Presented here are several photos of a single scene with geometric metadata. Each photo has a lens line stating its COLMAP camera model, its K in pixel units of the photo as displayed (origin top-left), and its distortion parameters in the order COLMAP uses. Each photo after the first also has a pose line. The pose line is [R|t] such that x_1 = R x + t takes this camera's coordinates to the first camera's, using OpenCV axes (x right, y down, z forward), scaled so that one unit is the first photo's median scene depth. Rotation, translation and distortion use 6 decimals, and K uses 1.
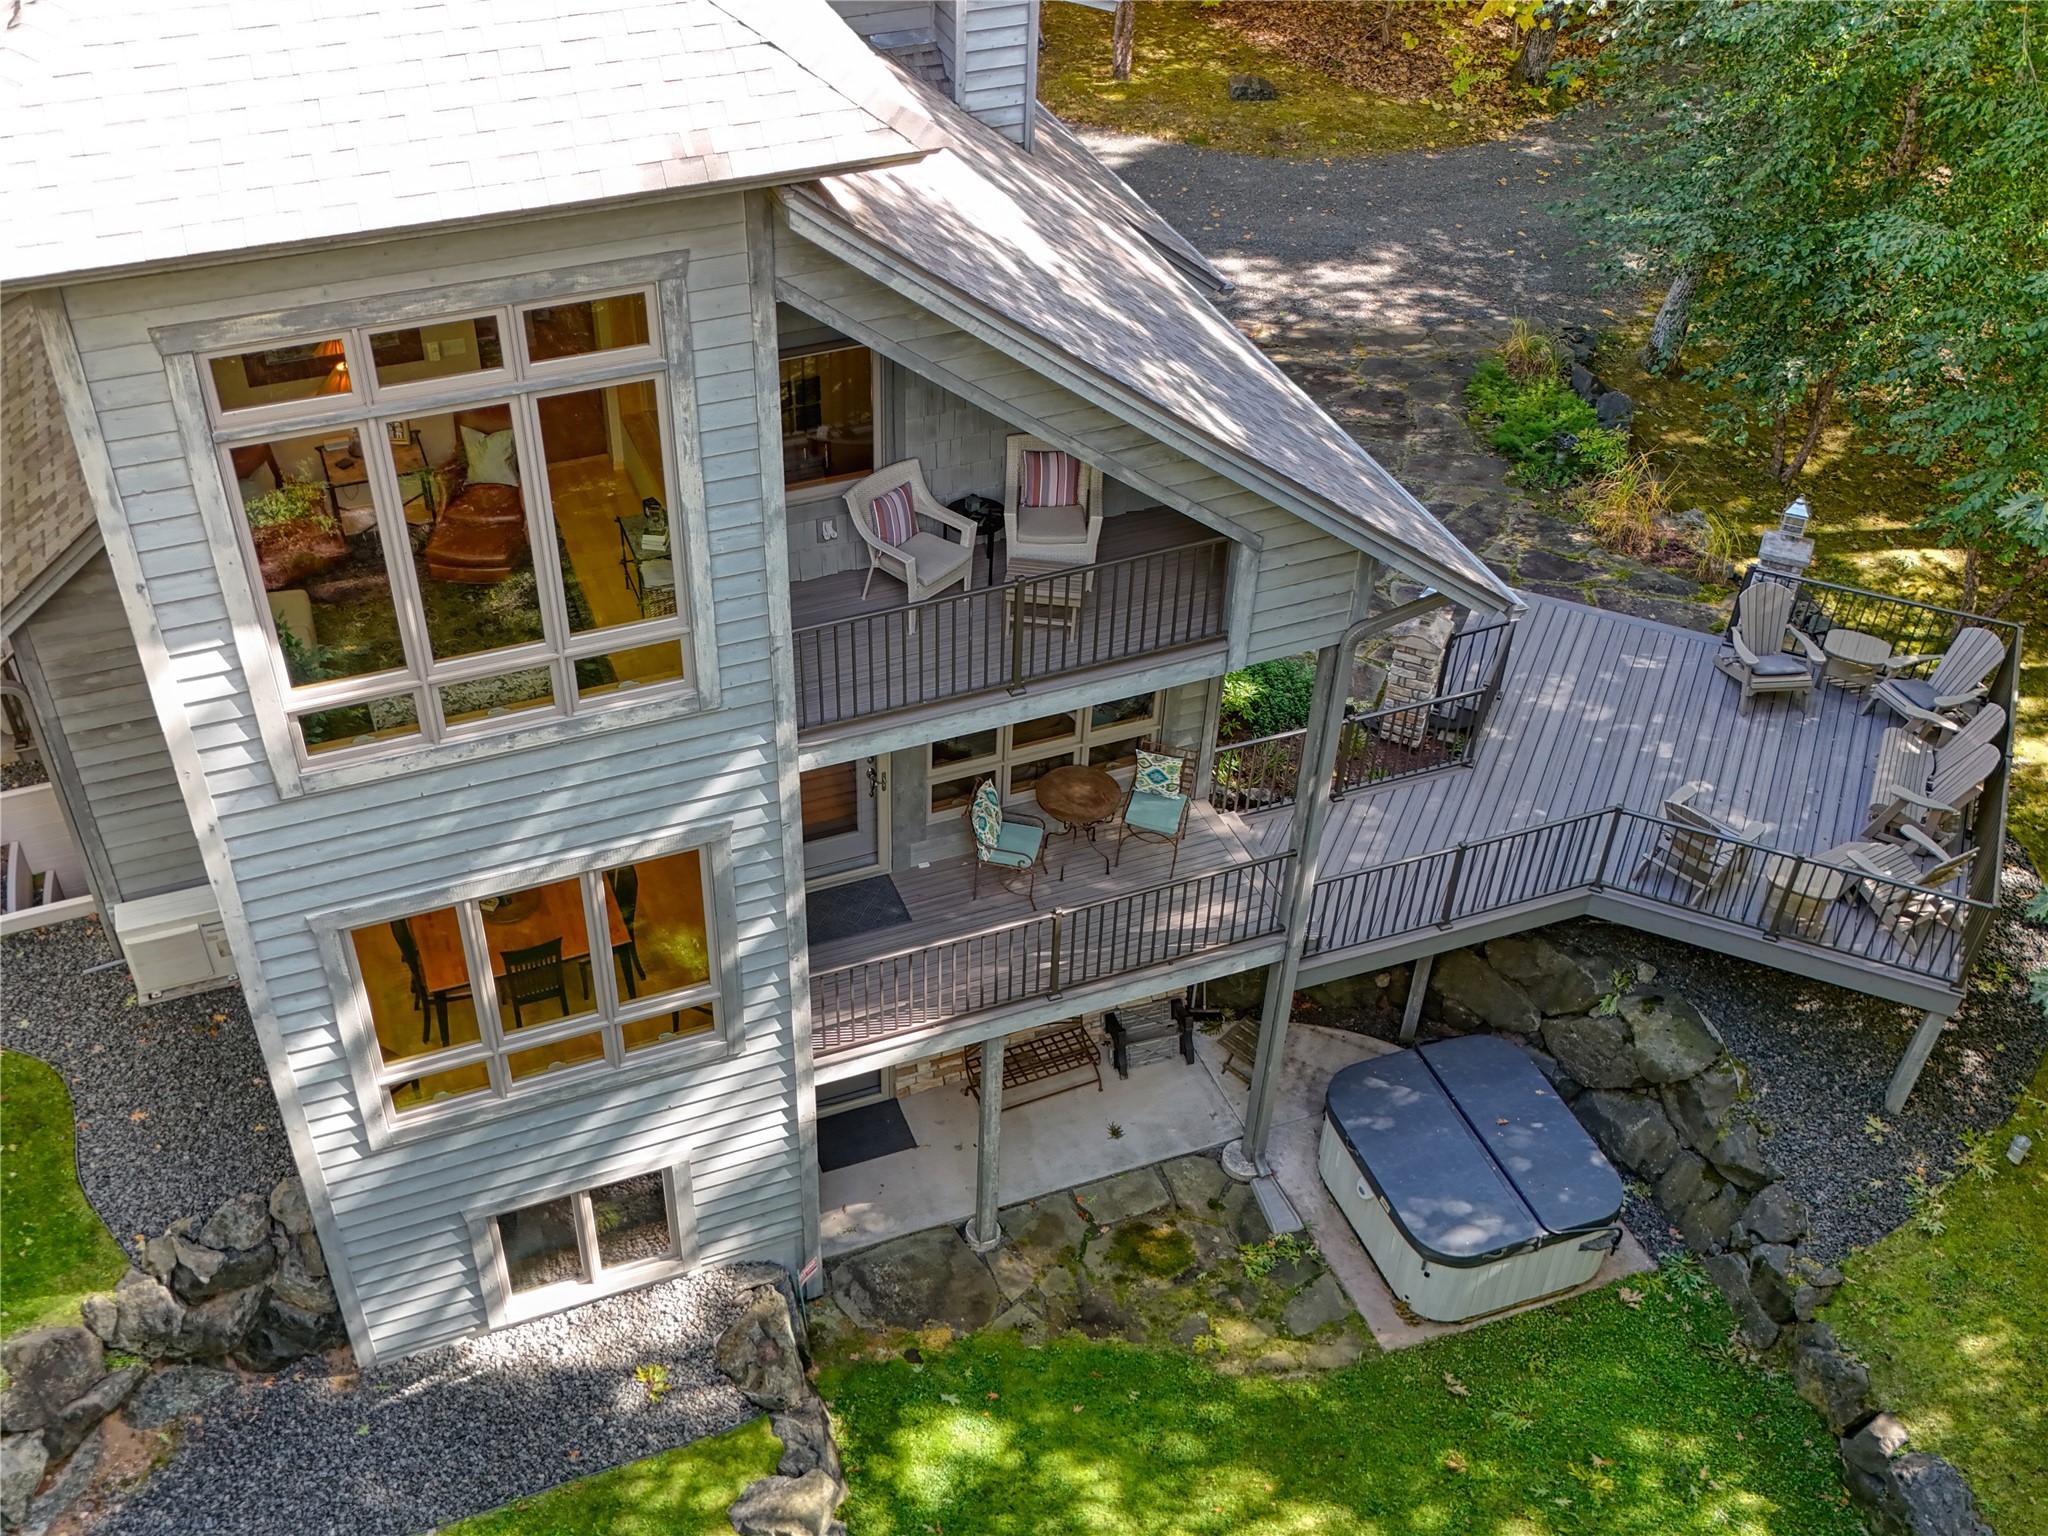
lens RADIAL K [[2015.4, 0, 914.5], [0, 2015.4, 772.1], [0, 0, 1]] dist [0.064271, -0.010659]
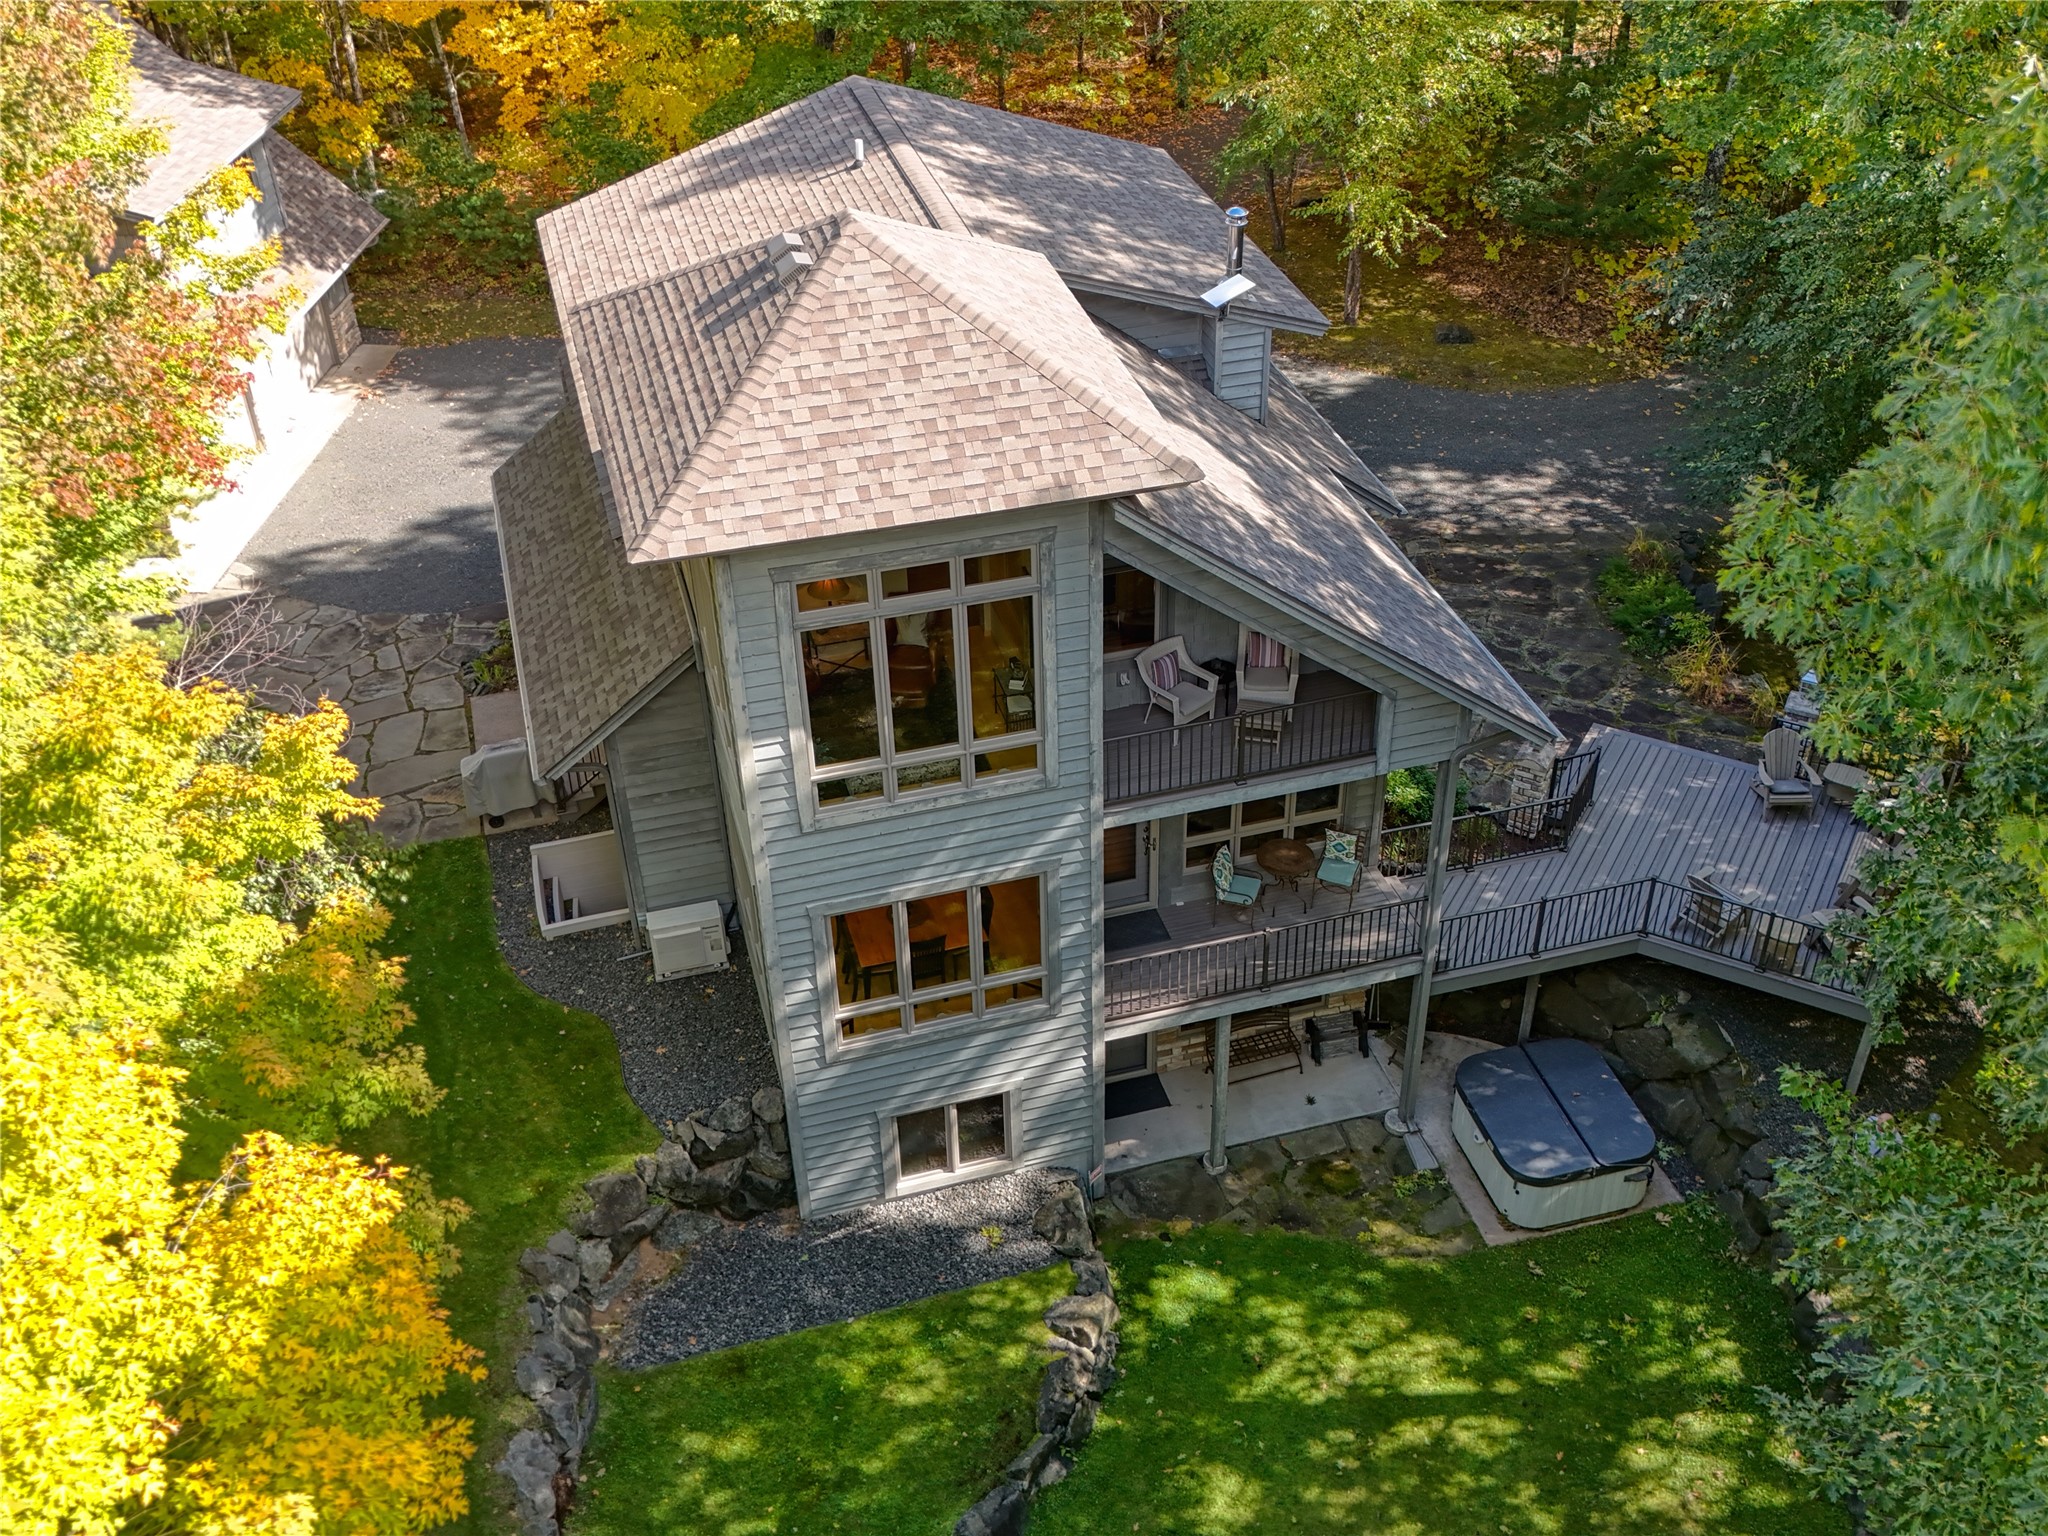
lens RADIAL K [[2078.2, 0, 1068.3], [0, 2078.2, 718.7], [0, 0, 1]] dist [0.079222, -0.003726]
pose [[0.998319, 0.024198, -0.052658, 0.000002], [-0.028753, 0.995746, -0.087536, 0.050474], [0.050316, 0.088903, 0.994769, -0.570982]]
